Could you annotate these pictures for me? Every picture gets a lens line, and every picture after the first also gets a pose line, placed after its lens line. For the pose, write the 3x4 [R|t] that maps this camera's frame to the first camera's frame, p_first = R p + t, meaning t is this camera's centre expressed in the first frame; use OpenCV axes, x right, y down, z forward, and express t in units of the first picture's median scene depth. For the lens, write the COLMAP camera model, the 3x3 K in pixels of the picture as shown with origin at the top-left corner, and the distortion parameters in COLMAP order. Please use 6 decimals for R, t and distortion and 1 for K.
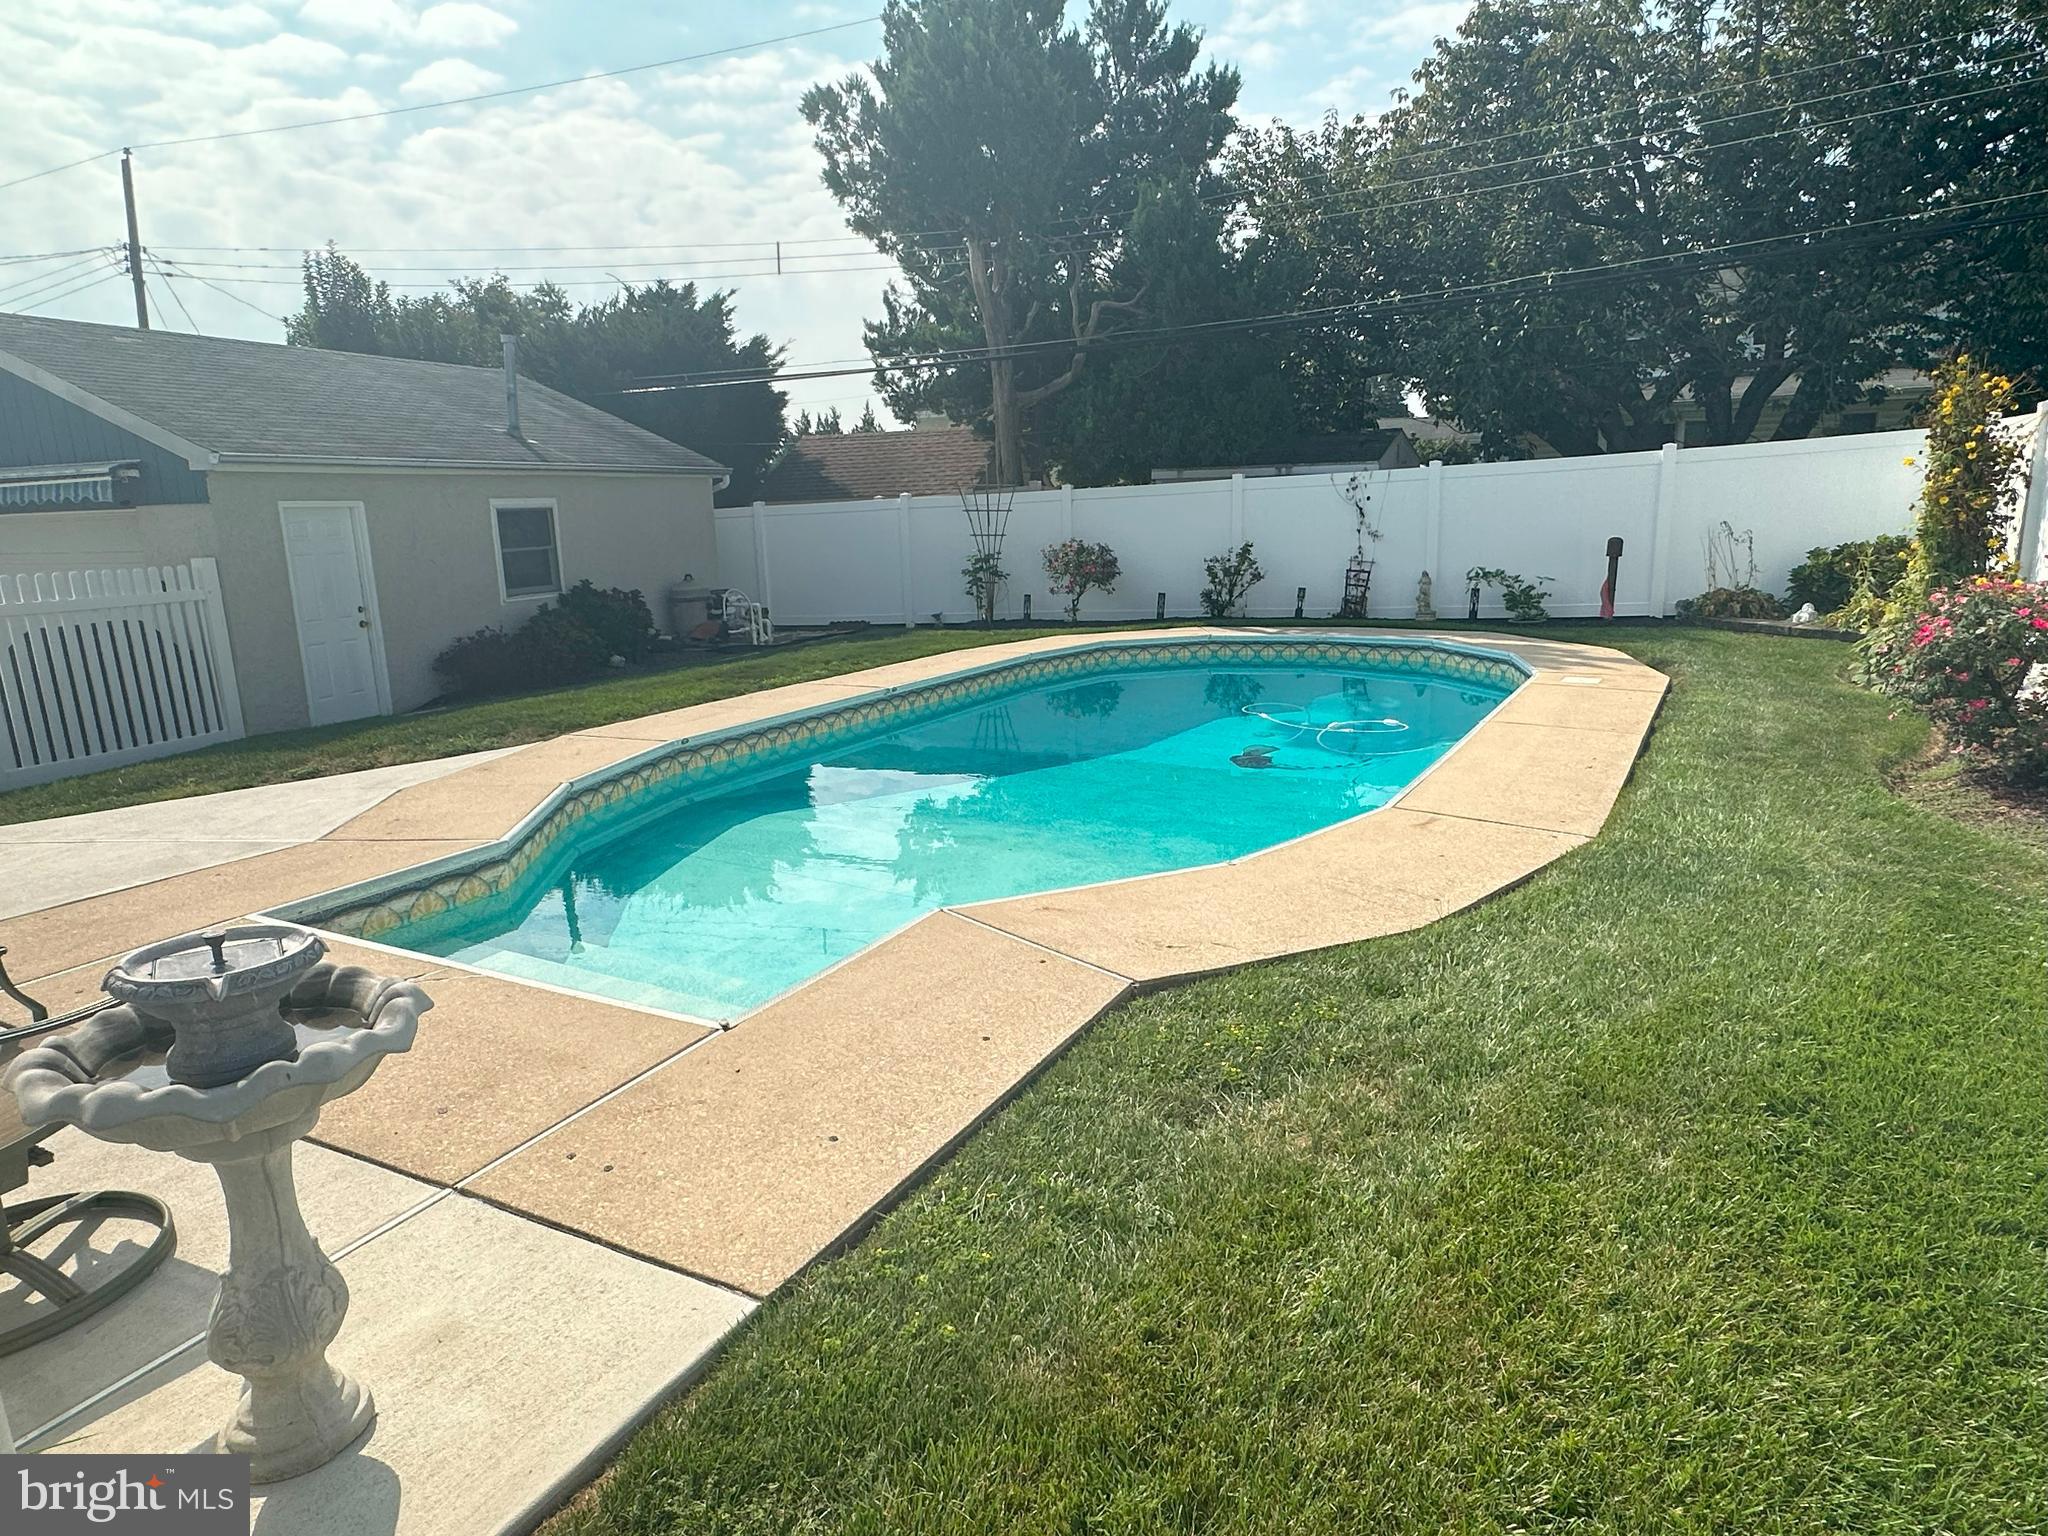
lens RADIAL K [[1202.5, 0, 1026.6], [0, 1202.5, 773.8], [0, 0, 1]] dist [0.001019, -0.000566]
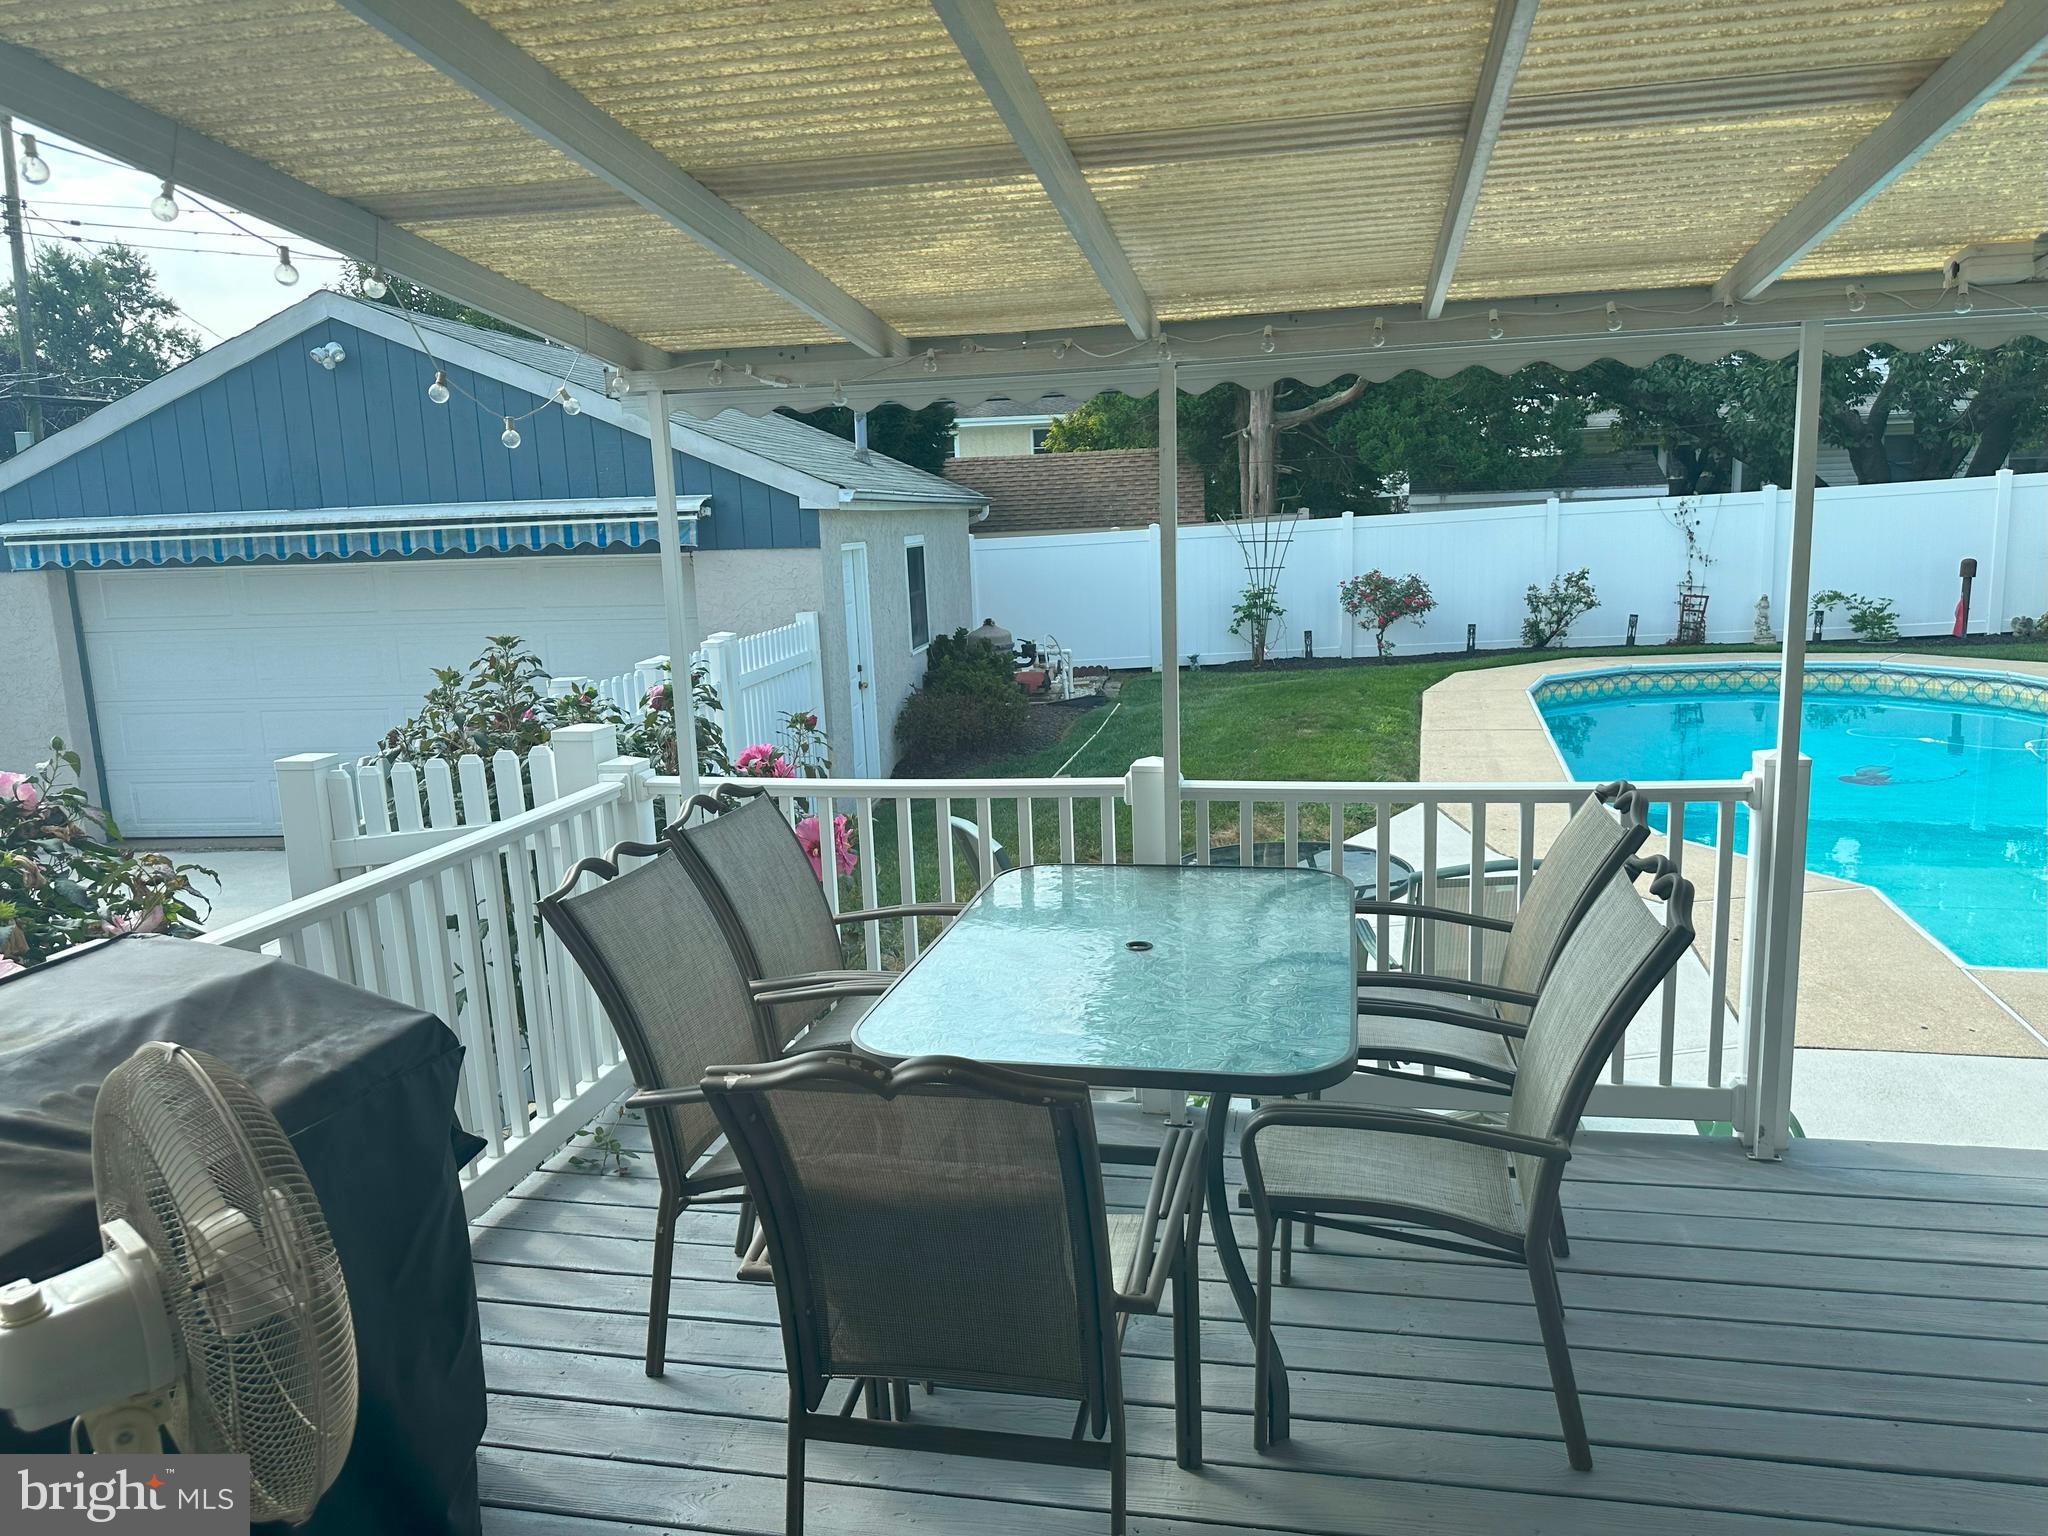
lens RADIAL K [[1441.4, 0, 1028.6], [0, 1441.4, 734.2], [0, 0, 1]] dist [0.059012, -0.083420]
pose [[0.965150, -0.045713, 0.257675, -0.613050], [0.065146, 0.995598, -0.067387, -0.013722], [-0.253460, 0.081825, 0.963879, 0.004736]]
